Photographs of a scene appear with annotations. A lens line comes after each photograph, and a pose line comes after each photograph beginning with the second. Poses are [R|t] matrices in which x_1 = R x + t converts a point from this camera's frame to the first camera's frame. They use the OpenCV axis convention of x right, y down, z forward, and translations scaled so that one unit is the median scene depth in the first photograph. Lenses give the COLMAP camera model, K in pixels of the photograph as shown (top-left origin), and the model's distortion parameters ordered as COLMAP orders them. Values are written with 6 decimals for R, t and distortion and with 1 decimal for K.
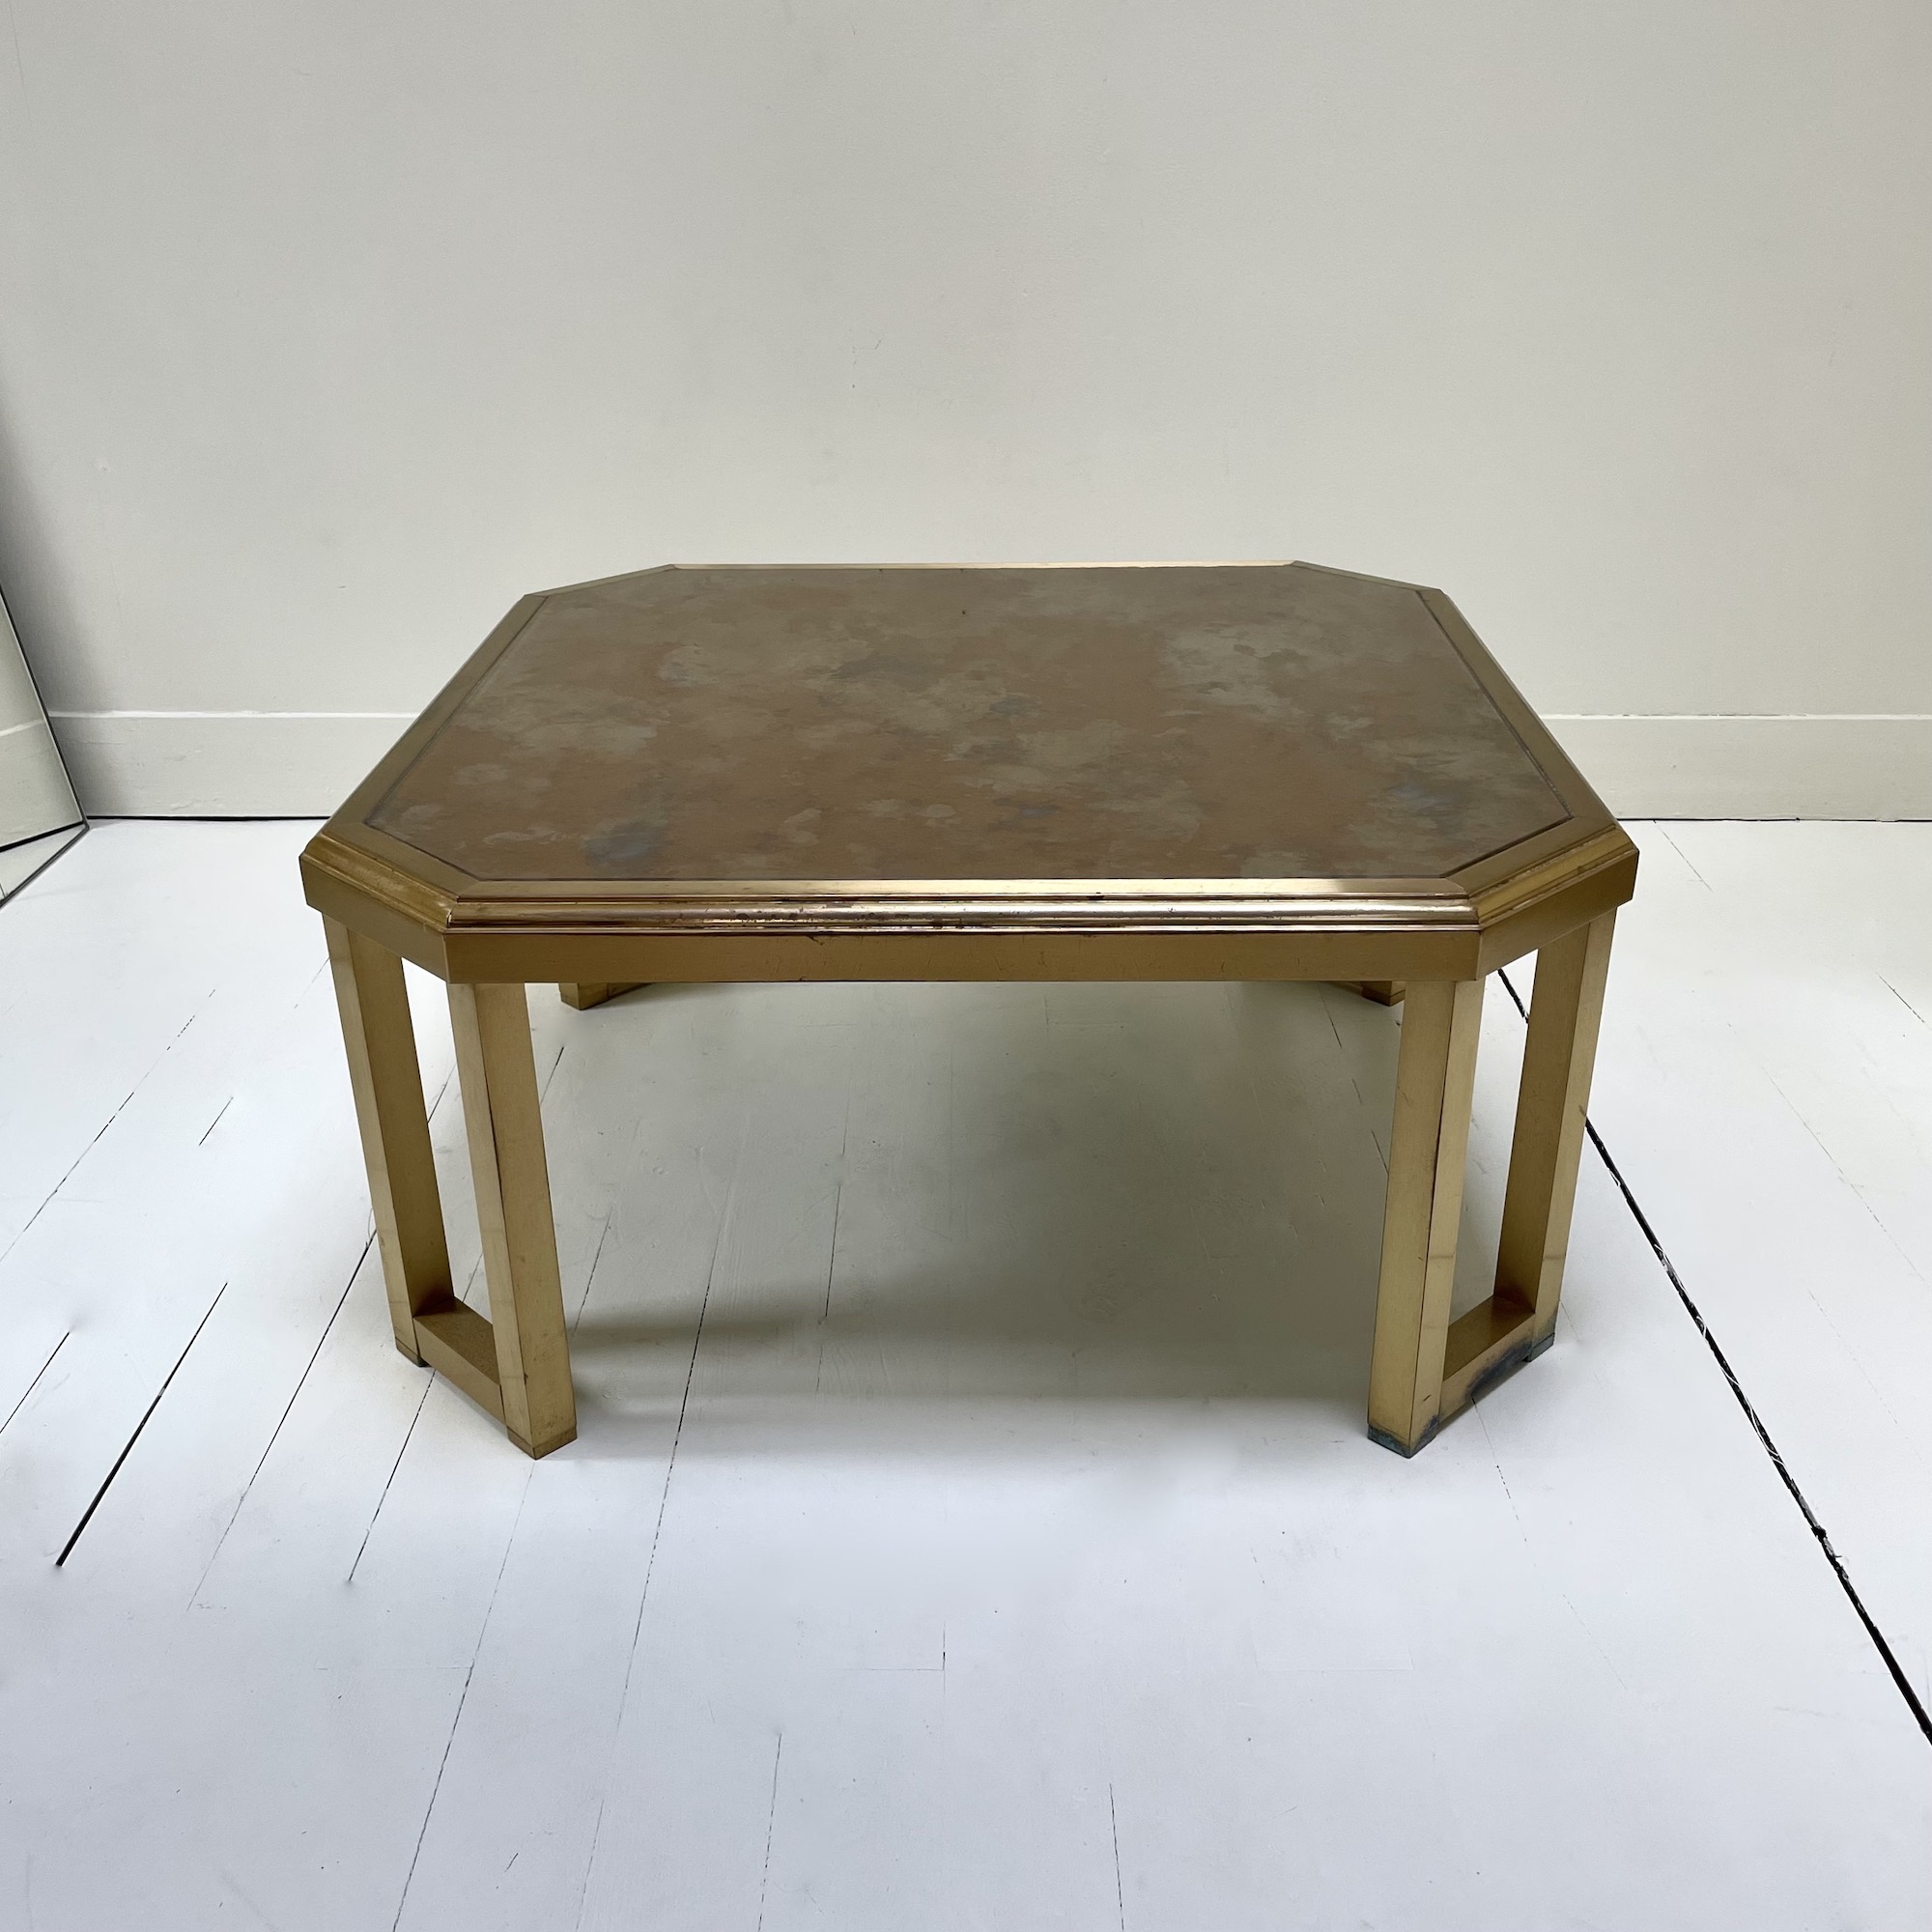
lens RADIAL K [[2072.3, 0, 962.3], [0, 2072.3, 931.3], [0, 0, 1]] dist [0.131632, -0.303003]
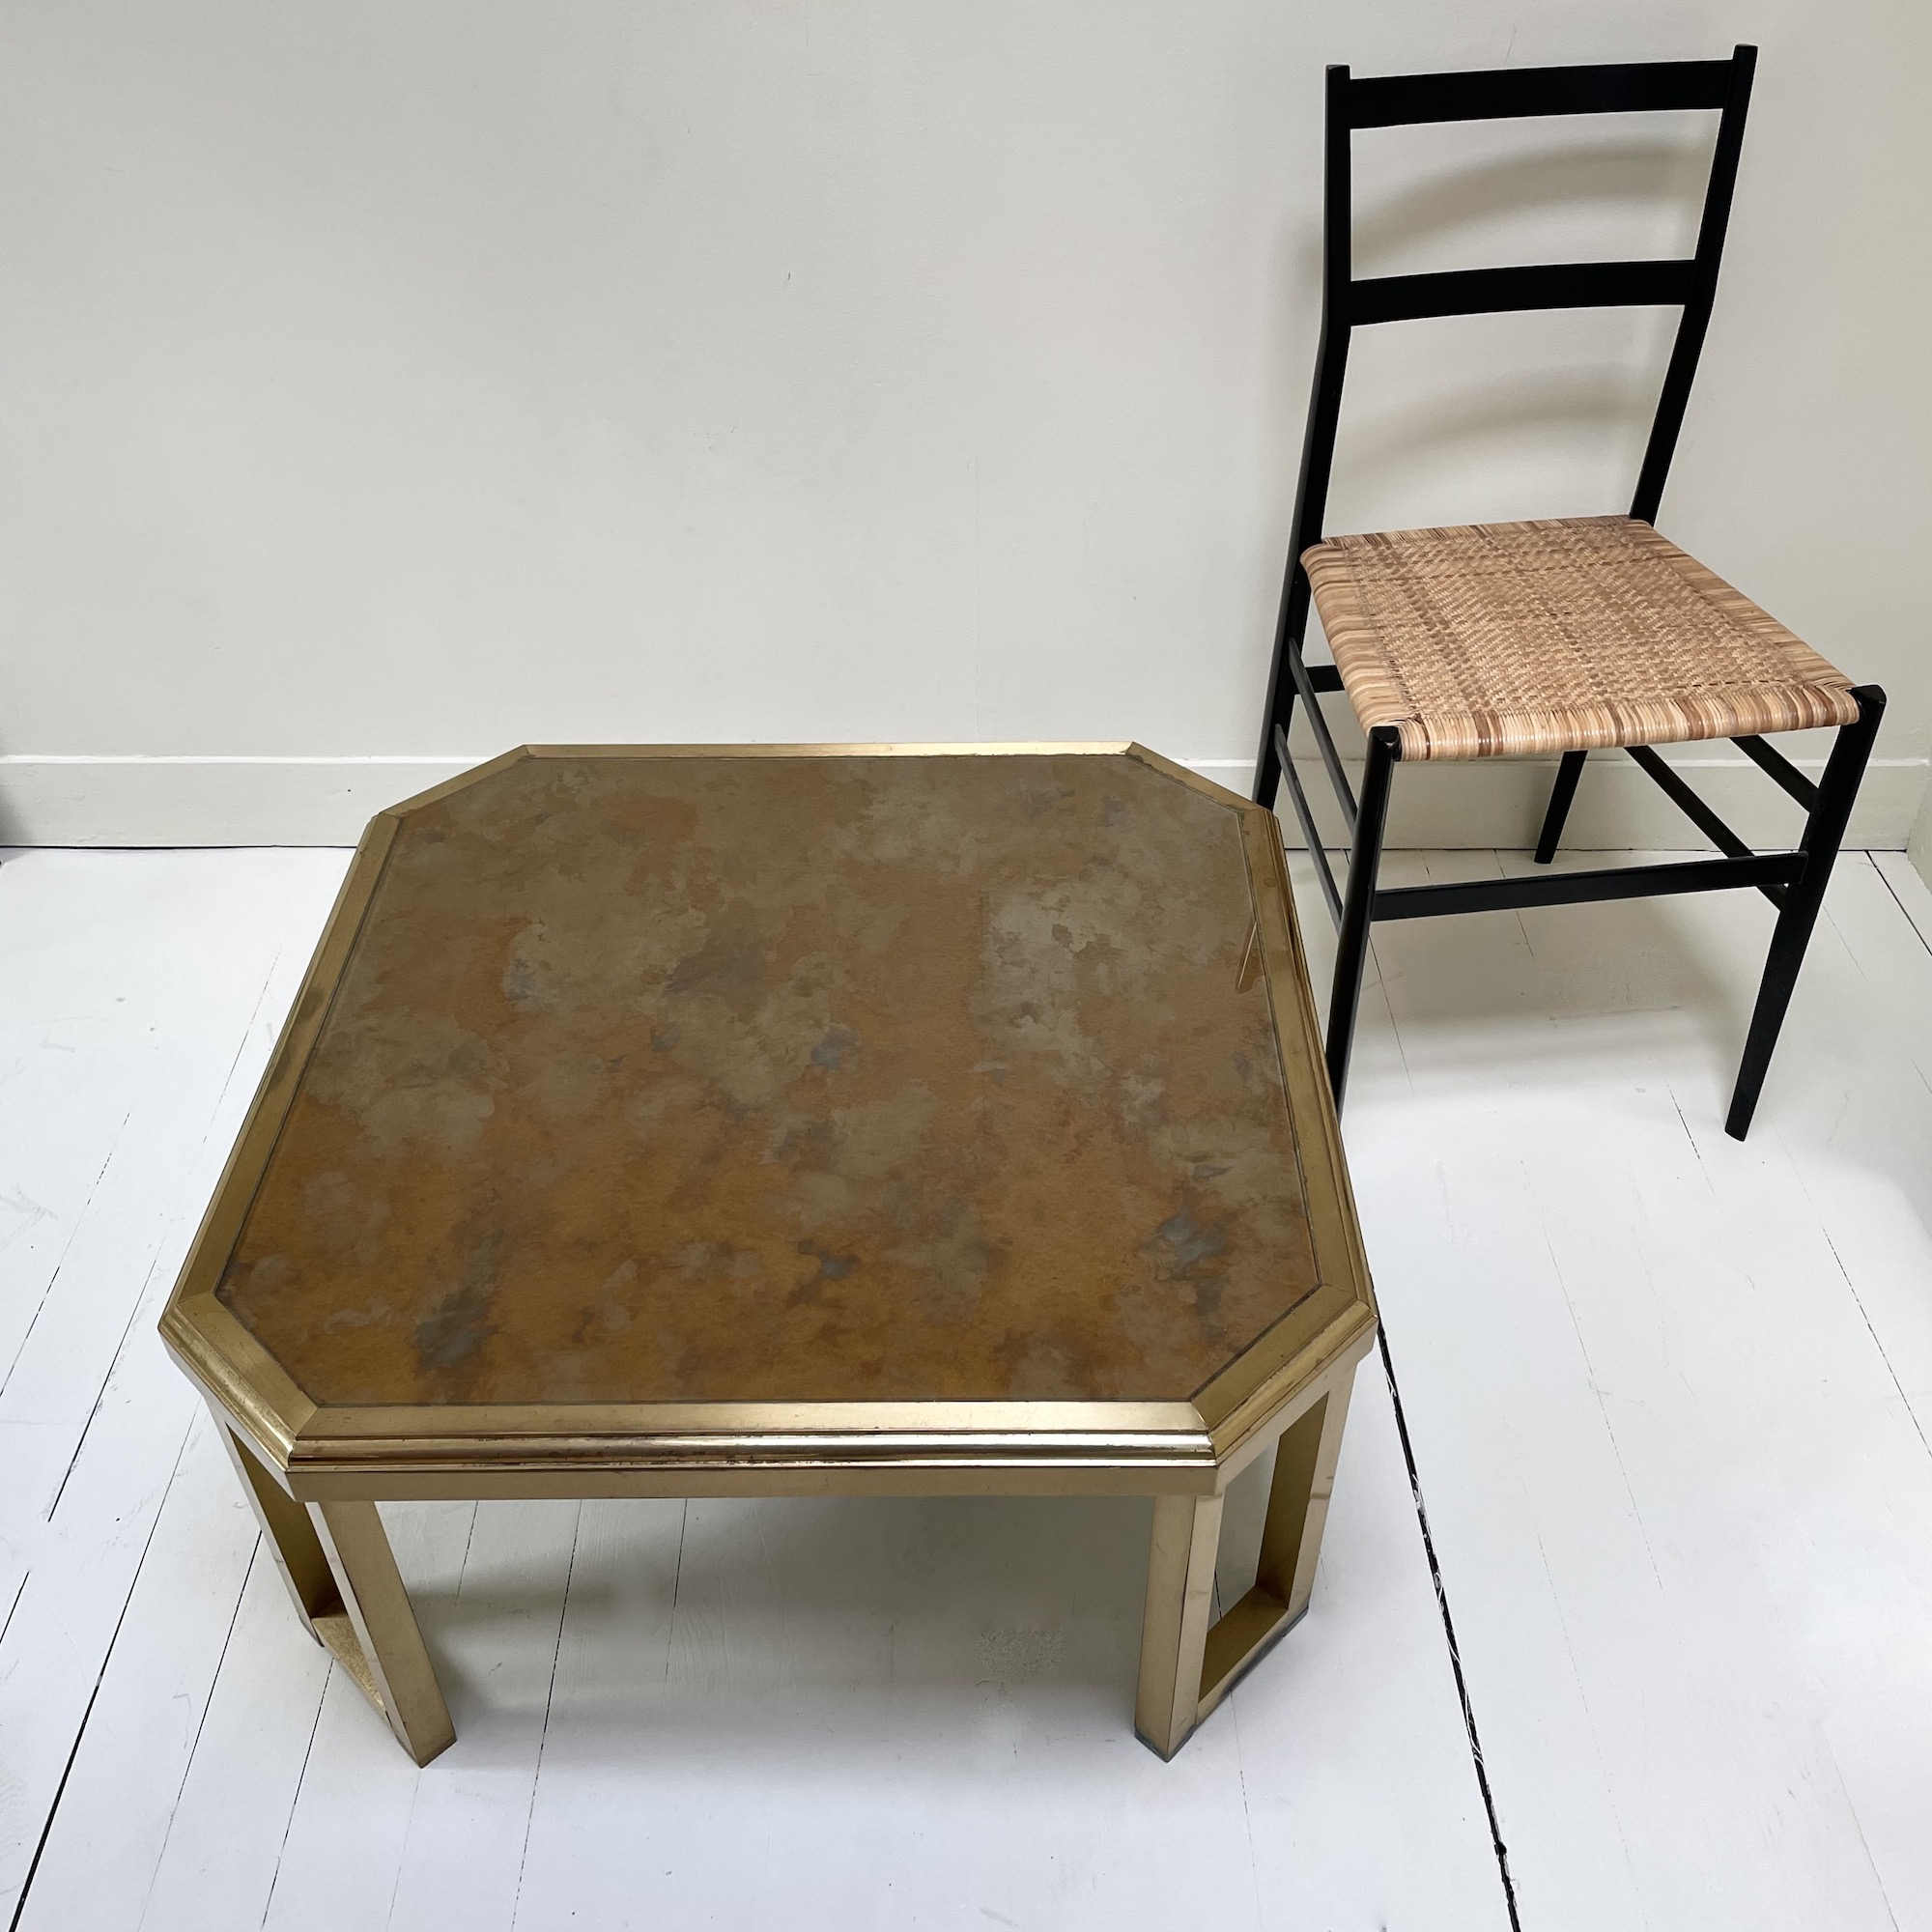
lens RADIAL K [[1985.6, 0, 947.0], [0, 1985.6, 958.0], [0, 0, 1]] dist [0.124240, -0.253857]
pose [[0.999943, -0.009638, 0.004591, 0.080511], [0.008068, 0.963873, 0.266239, -0.435694], [-0.006991, -0.266187, 0.963896, 0.030586]]
